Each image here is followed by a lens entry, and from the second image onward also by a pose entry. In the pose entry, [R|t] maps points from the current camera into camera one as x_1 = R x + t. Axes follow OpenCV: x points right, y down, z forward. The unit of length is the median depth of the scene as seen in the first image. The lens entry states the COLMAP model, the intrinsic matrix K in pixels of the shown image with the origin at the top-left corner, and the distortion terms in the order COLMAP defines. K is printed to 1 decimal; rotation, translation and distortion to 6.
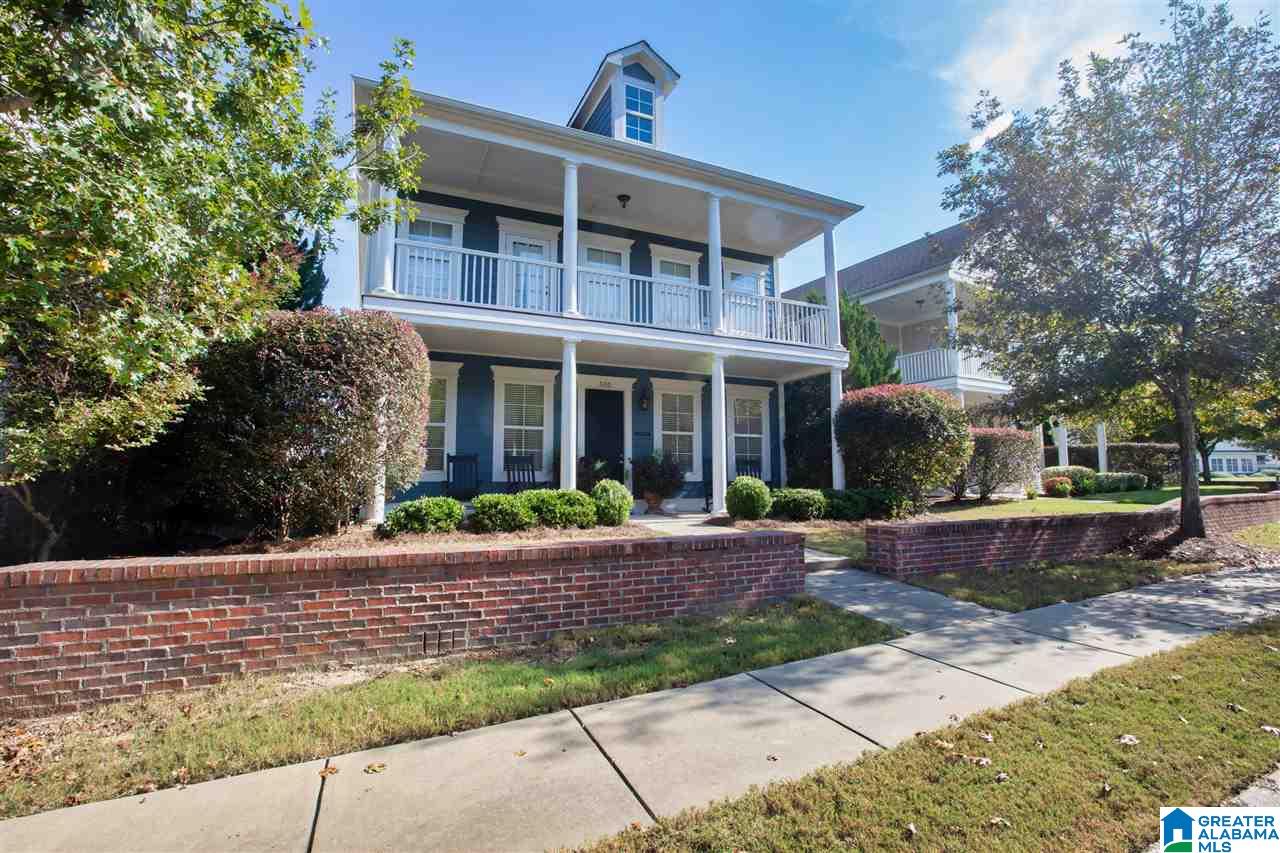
lens RADIAL K [[582.6, 0, 639.5], [0, 582.6, 421.1], [0, 0, 1]] dist [-0.047054, 0.013664]
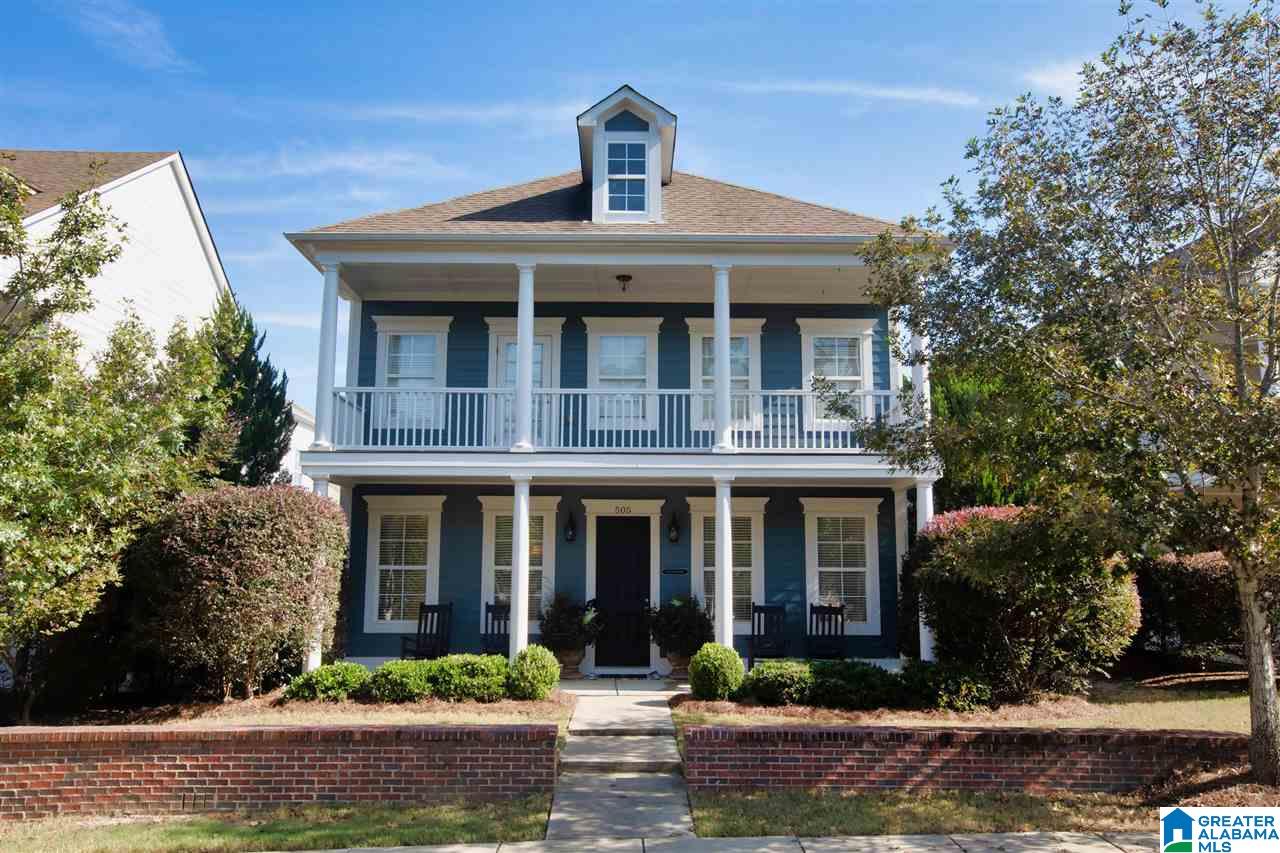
lens RADIAL K [[1013.4, 0, 641.5], [0, 1013.4, 422.0], [0, 0, 1]] dist [0.033072, 0.029445]
pose [[0.909468, -0.053195, -0.412356, 1.058283], [0.034516, 0.998018, -0.052621, -0.212285], [0.414338, 0.033624, 0.909502, -0.483291]]
